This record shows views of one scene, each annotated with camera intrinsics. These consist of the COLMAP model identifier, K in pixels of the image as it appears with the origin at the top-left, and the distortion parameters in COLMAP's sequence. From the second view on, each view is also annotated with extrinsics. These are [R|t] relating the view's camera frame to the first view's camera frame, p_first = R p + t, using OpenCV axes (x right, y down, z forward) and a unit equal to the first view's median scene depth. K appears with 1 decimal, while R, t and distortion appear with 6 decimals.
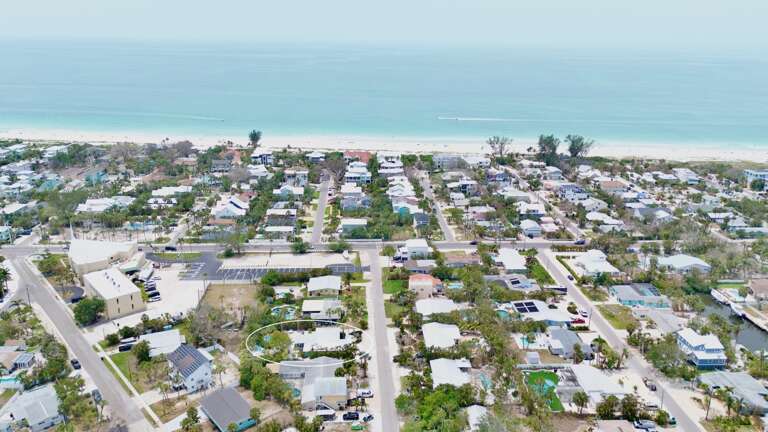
lens RADIAL K [[570.8, 0, 384.8], [0, 570.8, 218.9], [0, 0, 1]] dist [0.062641, -0.002927]
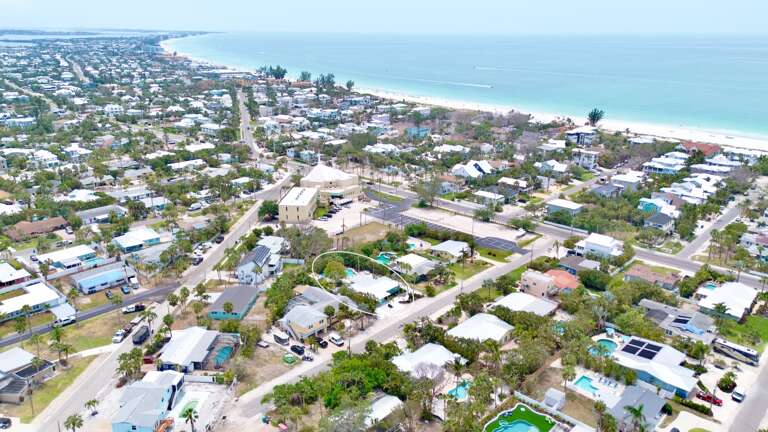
lens RADIAL K [[570.8, 0, 387.8], [0, 570.8, 212.9], [0, 0, 1]] dist [0.062641, -0.002927]
pose [[0.686421, 0.211936, -0.695636, 0.418035], [-0.217889, 0.972581, 0.081309, 0.006745], [0.693794, 0.095759, 0.713779, 0.250754]]
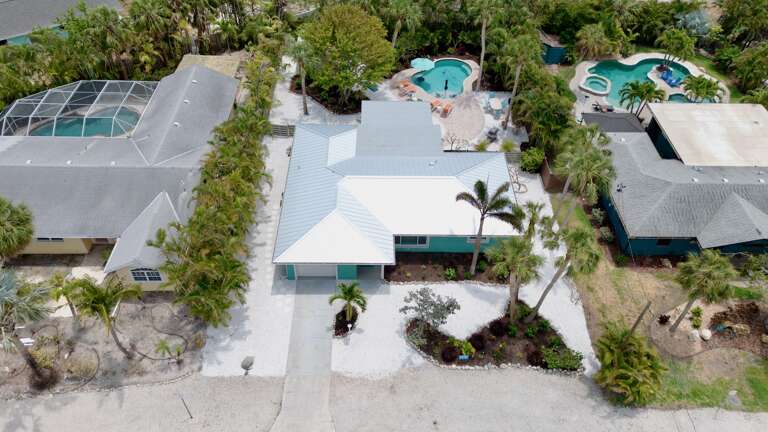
lens RADIAL K [[570.8, 0, 383.9], [0, 570.8, 215.9], [0, 0, 1]] dist [0.062641, -0.002927]
pose [[-0.059799, 0.683008, -0.727959, 0.038464], [-0.326211, 0.675853, 0.660916, 0.065937], [0.943403, 0.276991, 0.182389, 0.739259]]
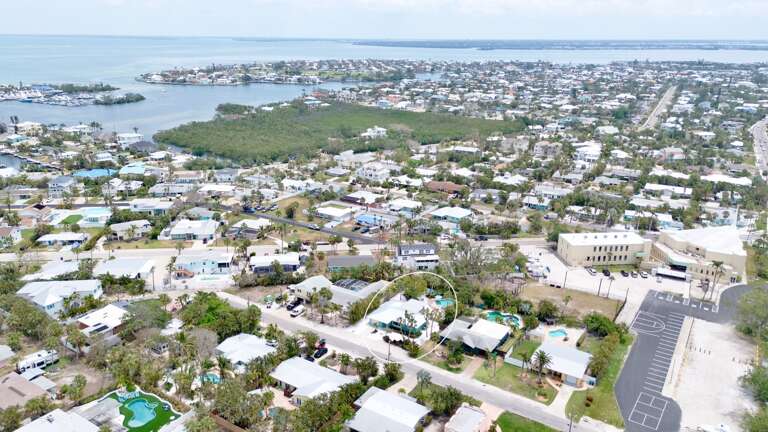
lens RADIAL K [[570.8, 0, 385.5], [0, 570.8, 215.4], [0, 0, 1]] dist [0.062641, -0.002927]
pose [[-0.603902, 0.211894, -0.768377, 0.406217], [-0.261982, 0.857686, 0.442426, -0.216835], [0.752774, 0.468483, -0.462445, 1.002276]]
